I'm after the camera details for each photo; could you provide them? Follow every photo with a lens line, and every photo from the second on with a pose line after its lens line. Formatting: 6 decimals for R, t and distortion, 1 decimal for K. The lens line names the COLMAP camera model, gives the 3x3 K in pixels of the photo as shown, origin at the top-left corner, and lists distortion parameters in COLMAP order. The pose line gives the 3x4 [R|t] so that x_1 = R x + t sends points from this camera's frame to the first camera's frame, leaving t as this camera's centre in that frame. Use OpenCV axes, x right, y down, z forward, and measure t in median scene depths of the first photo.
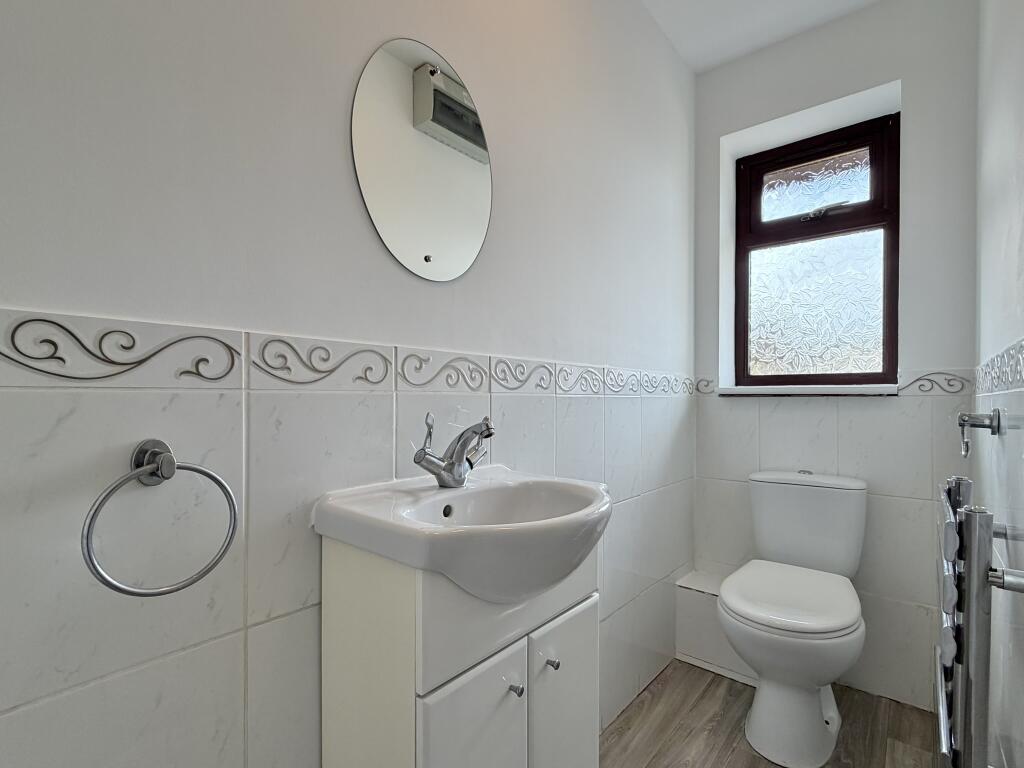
lens RADIAL K [[491.4, 0, 512.0], [0, 491.4, 384.0], [0, 0, 1]] dist [0.000111, -0.000525]
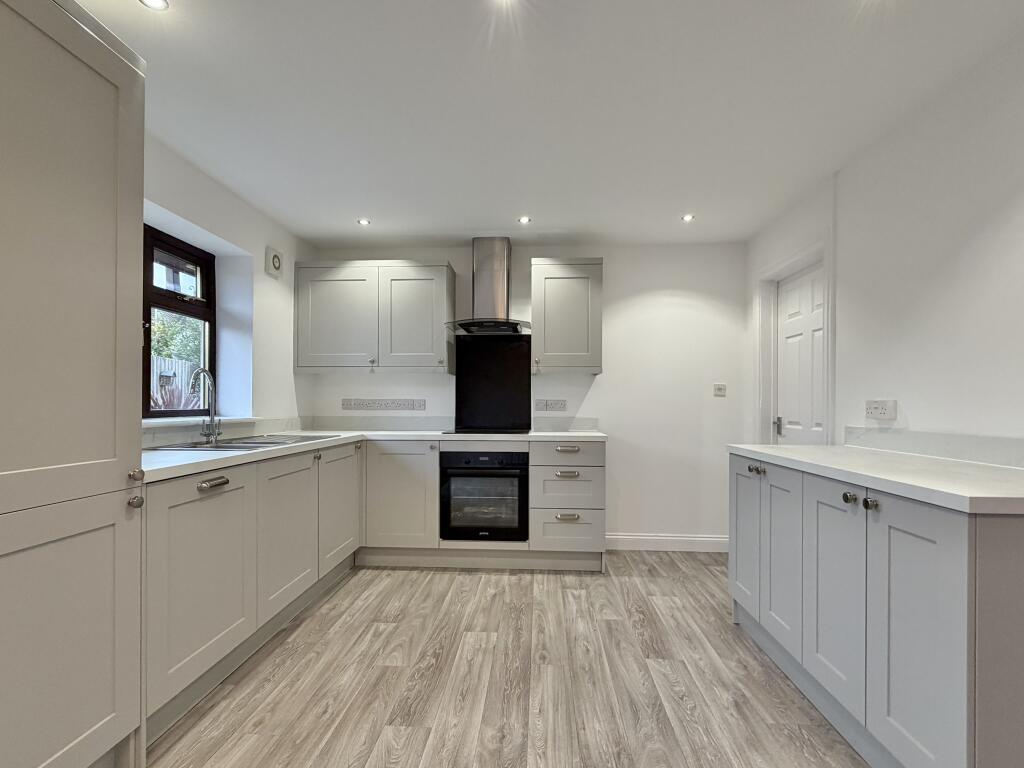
lens RADIAL K [[497.9, 0, 508.9], [0, 497.9, 404.2], [0, 0, 1]] dist [0.000023, -0.000173]
pose [[-0.598194, -0.007597, 0.801315, -1.127837], [-0.016592, 0.999858, -0.002907, -0.047358], [-0.801179, -0.015035, -0.598236, 1.125858]]
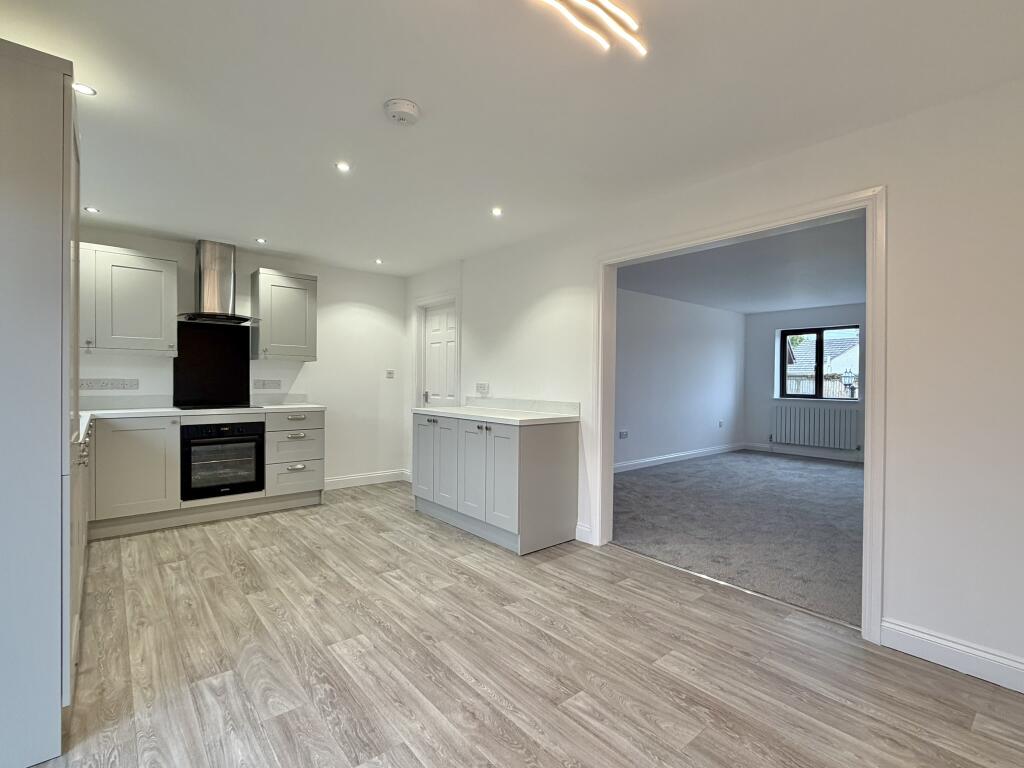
lens RADIAL K [[477.4, 0, 510.0], [0, 477.4, 385.4], [0, 0, 1]] dist [0.000437, -0.000030]
pose [[-0.985857, -0.016218, 0.166803, -1.223061], [-0.016323, 0.999866, 0.000741, -0.067937], [-0.166793, -0.001992, -0.985990, 1.956273]]
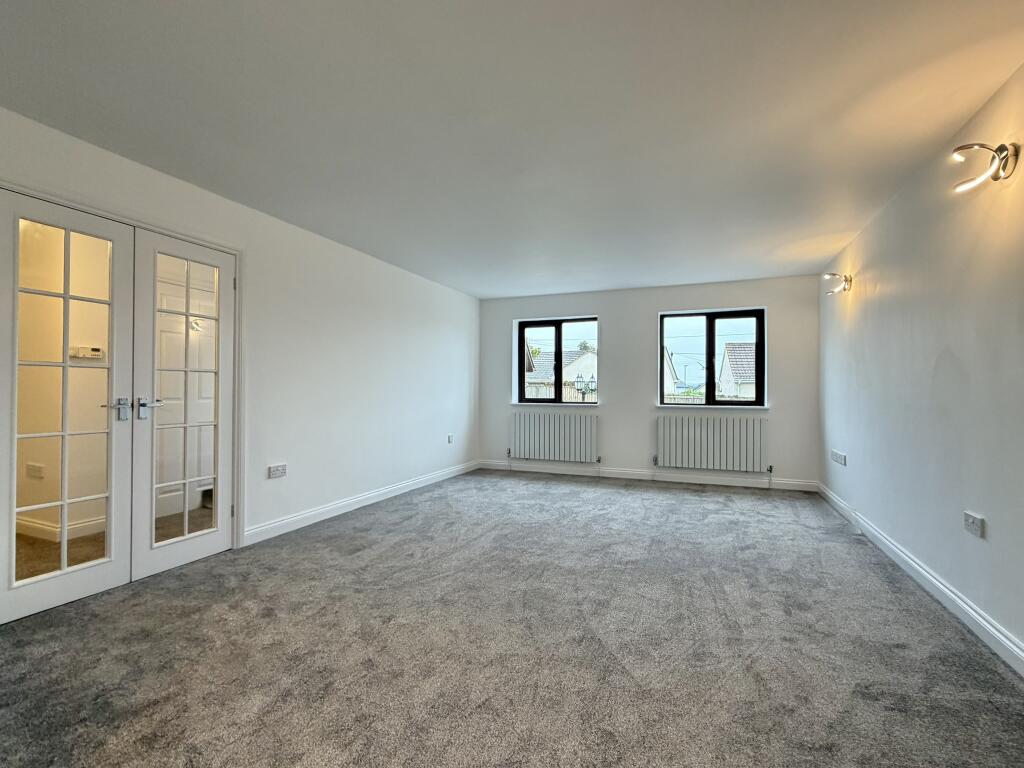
lens RADIAL K [[481.1, 0, 510.4], [0, 481.1, 385.9], [0, 0, 1]] dist [-0.000149, -0.000411]
pose [[-0.949327, -0.012922, -0.314024, -1.716485], [-0.005618, 0.999693, -0.024152, -0.034869], [0.314239, -0.021164, -0.949108, 0.701524]]
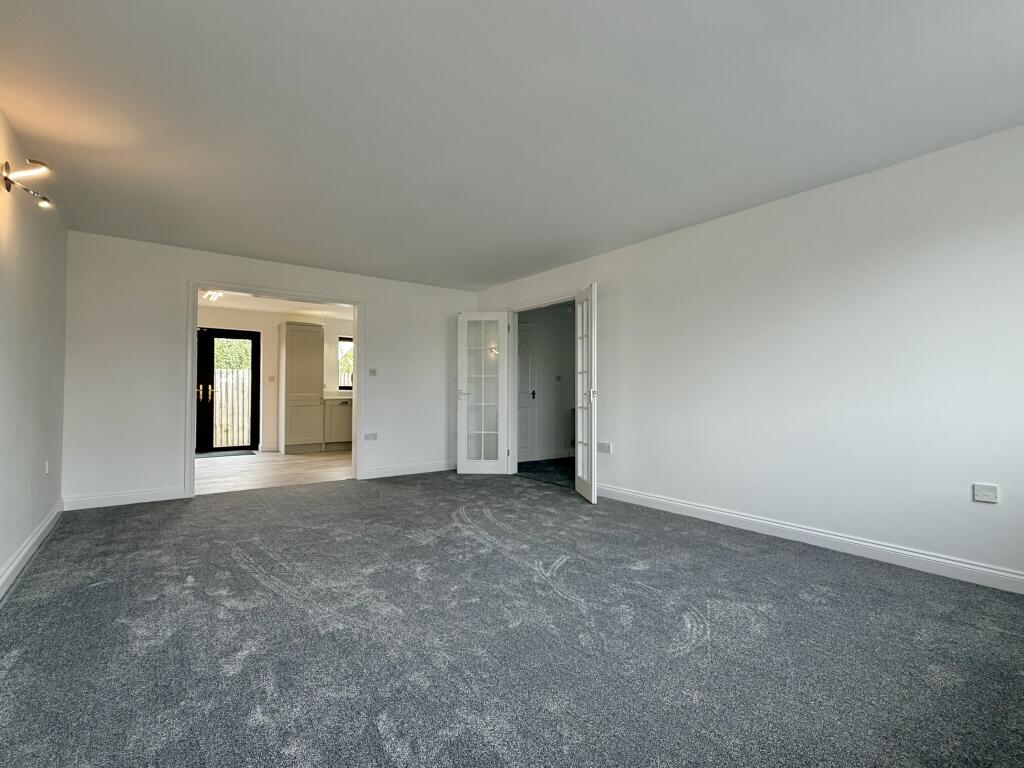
lens RADIAL K [[491.4, 0, 512.0], [0, 491.4, 384.0], [0, 0, 1]] dist [0.000111, -0.000525]
pose [[0.230711, 0.013937, 0.972922, -3.938517], [-0.014258, 0.999838, -0.010942, -0.026618], [-0.972918, -0.011348, 0.230873, -1.459756]]
